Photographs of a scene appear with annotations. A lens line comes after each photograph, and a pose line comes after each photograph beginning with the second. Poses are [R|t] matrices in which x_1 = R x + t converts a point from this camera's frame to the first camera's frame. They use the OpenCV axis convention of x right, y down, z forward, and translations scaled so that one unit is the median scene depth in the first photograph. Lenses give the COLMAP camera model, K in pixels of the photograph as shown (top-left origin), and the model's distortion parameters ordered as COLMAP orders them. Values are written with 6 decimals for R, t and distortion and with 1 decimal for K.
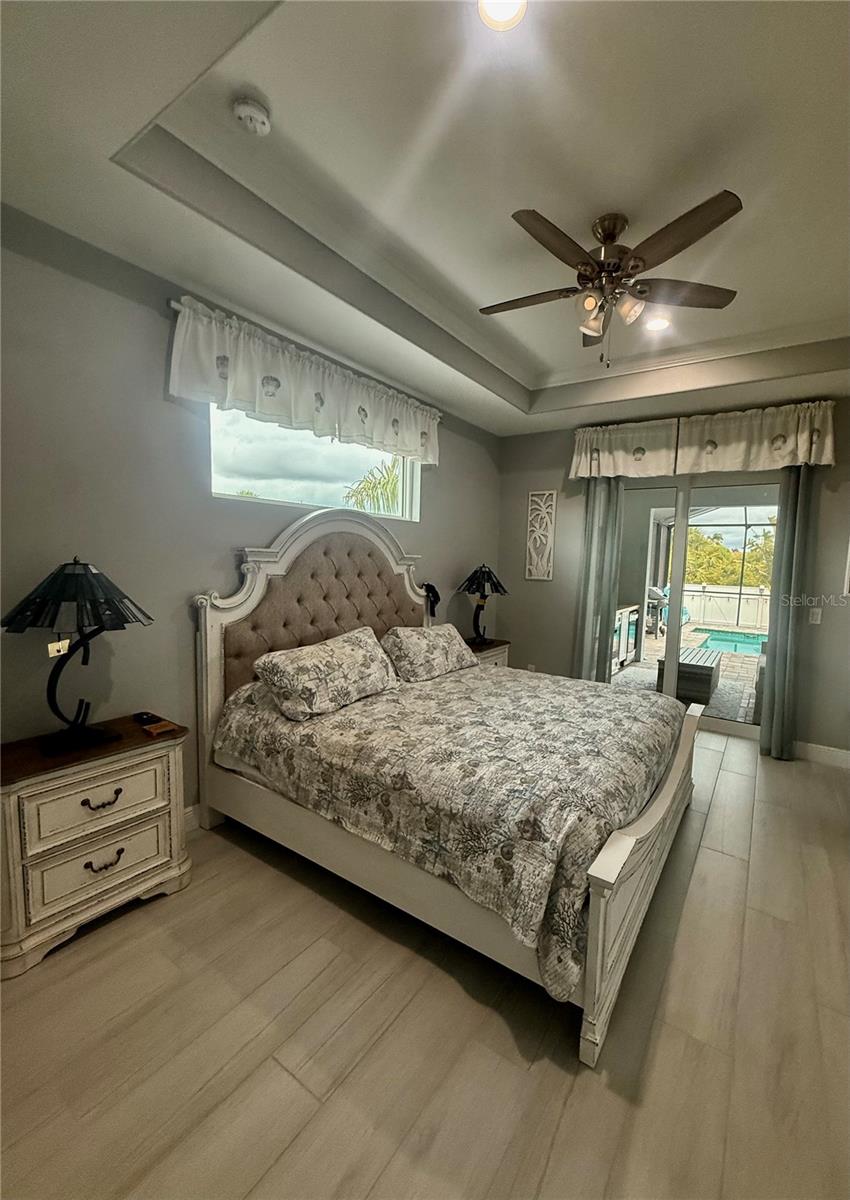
lens RADIAL K [[487.2, 0, 451.3], [0, 487.2, 601.6], [0, 0, 1]] dist [-0.000388, 0.000216]
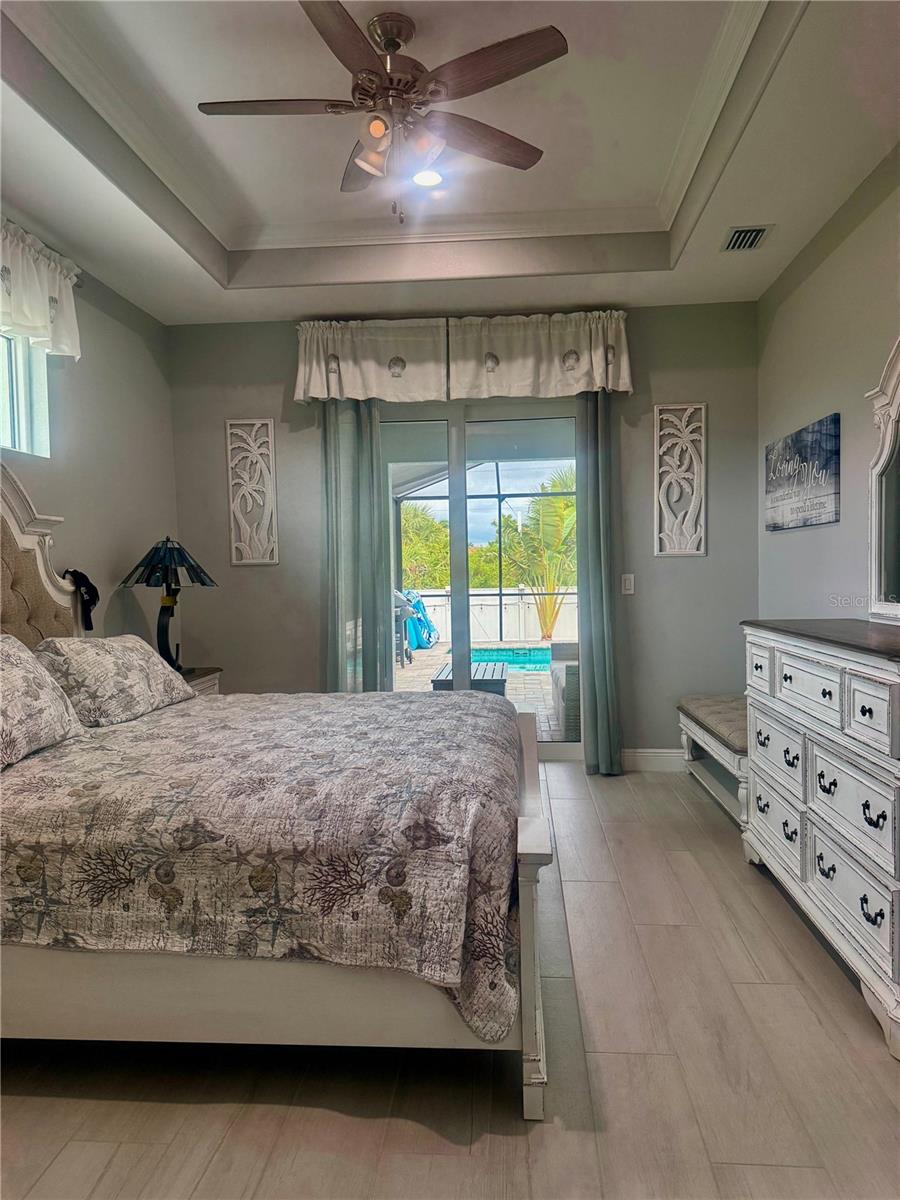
lens RADIAL K [[846.3, 0, 450.0], [0, 846.3, 600.0], [0, 0, 1]] dist [0.136843, -0.231168]
pose [[0.873931, -0.064114, 0.481803, -0.177692], [0.089537, 0.995534, -0.029933, 0.076118], [-0.477732, 0.069299, 0.875768, -0.065401]]
